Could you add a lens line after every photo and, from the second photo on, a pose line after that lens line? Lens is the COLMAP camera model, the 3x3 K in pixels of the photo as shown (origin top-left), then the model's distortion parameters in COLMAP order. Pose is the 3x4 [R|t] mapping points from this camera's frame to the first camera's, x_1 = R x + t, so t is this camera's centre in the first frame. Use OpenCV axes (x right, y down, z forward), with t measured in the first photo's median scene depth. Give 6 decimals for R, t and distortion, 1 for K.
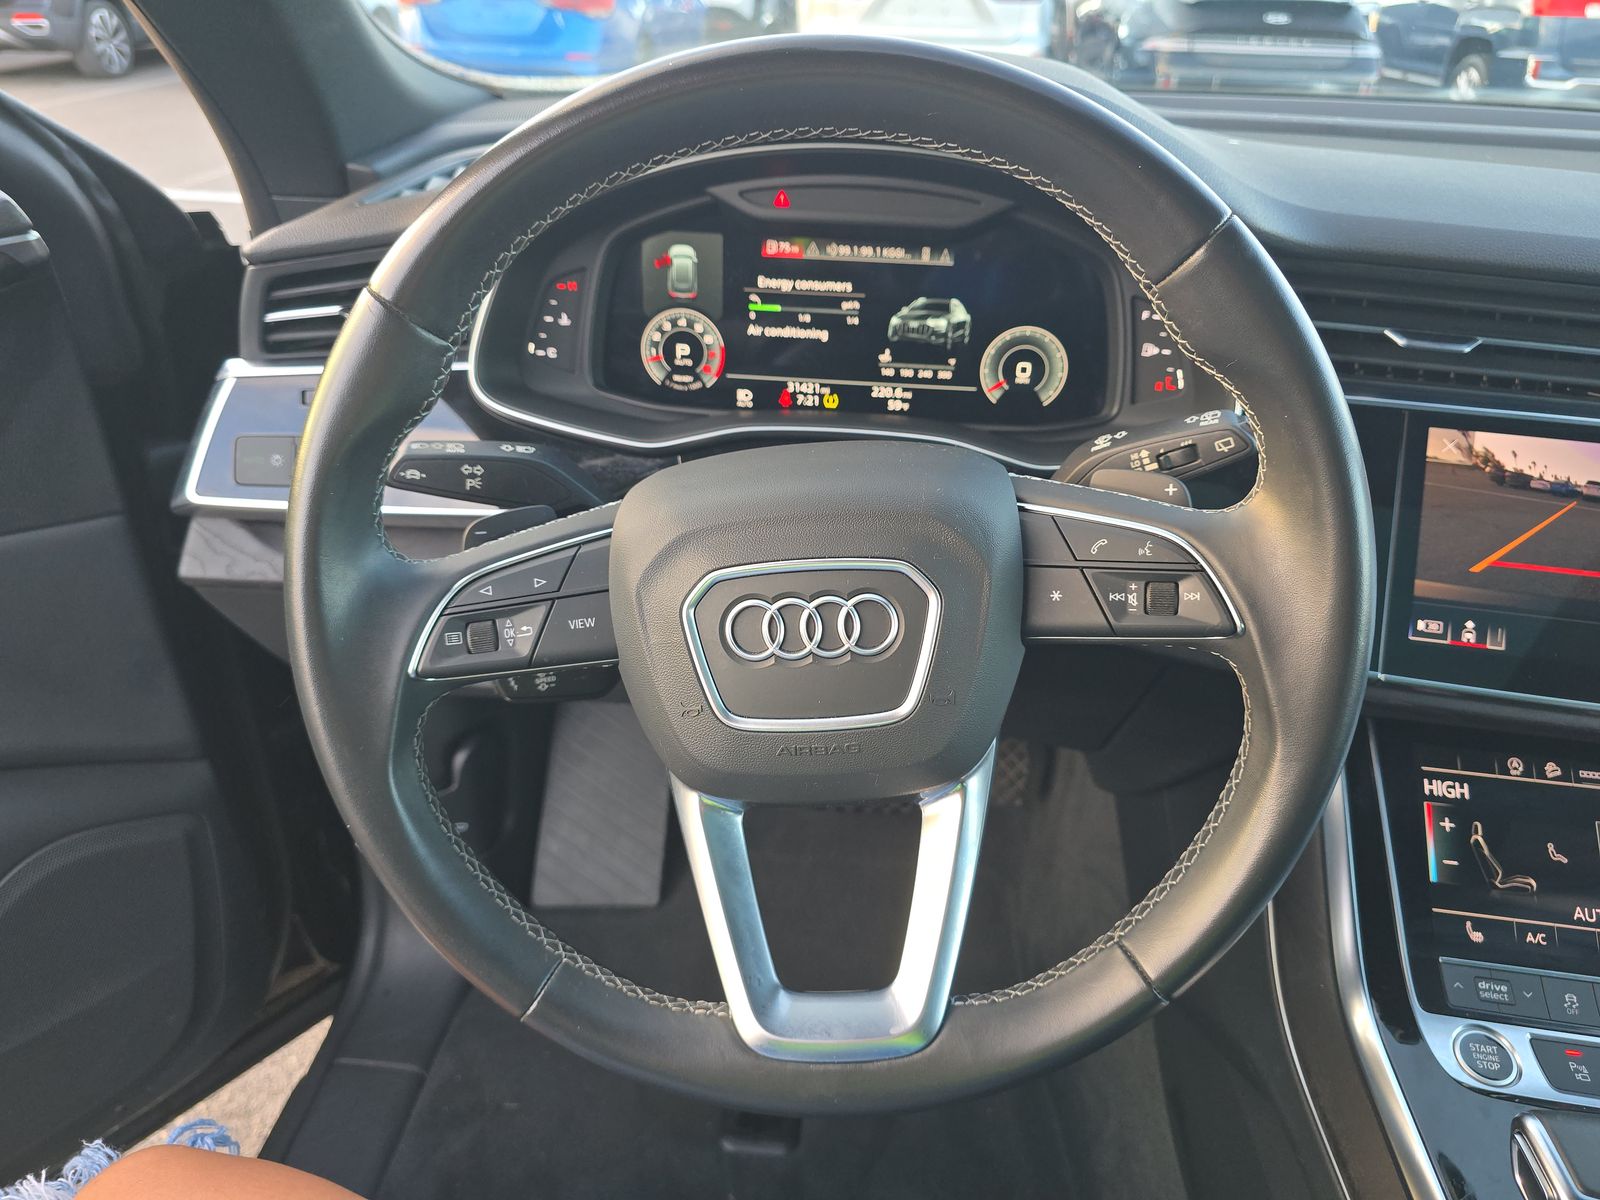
lens RADIAL K [[1076.8, 0, 803.5], [0, 1076.8, 588.8], [0, 0, 1]] dist [0.030814, -0.029971]
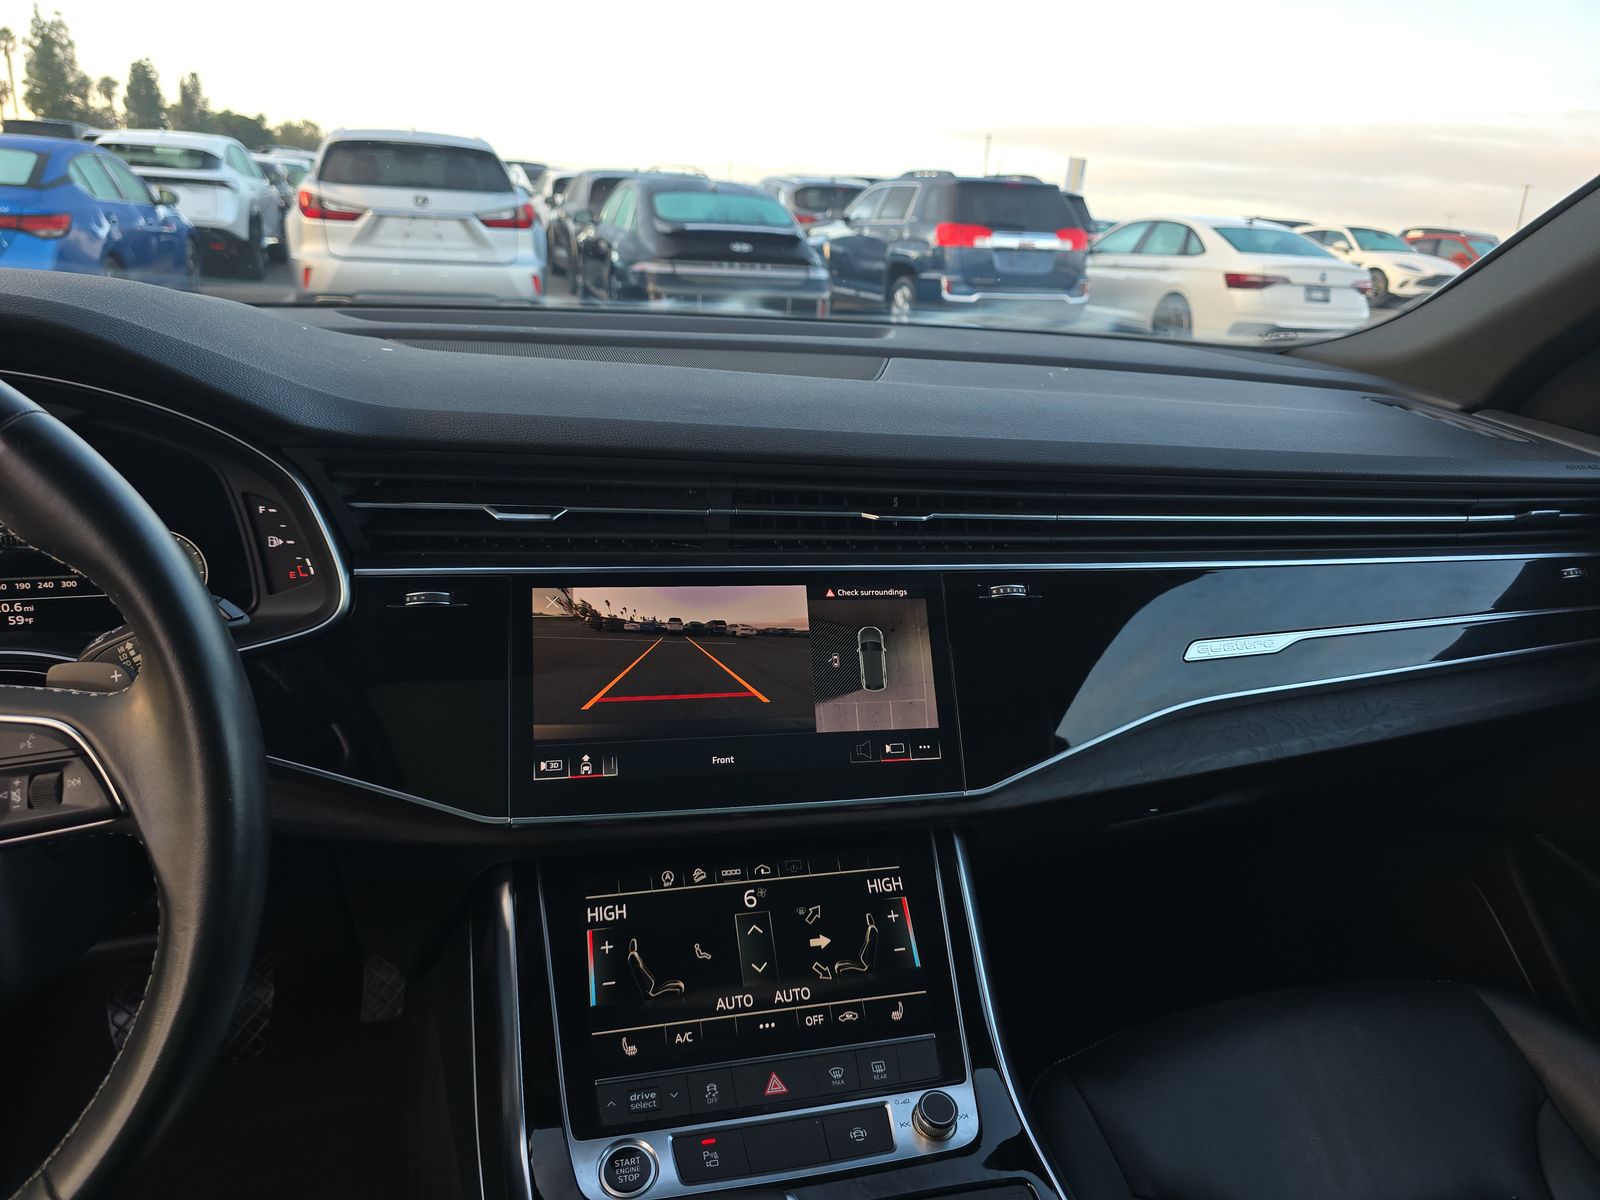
lens RADIAL K [[1076.8, 0, 803.5], [0, 1076.8, 588.8], [0, 0, 1]] dist [0.030814, -0.029971]
pose [[0.928832, -0.103926, 0.355628, 0.399148], [0.164532, 0.975717, -0.144589, 0.053872], [-0.331965, 0.192811, 0.923376, -0.109879]]
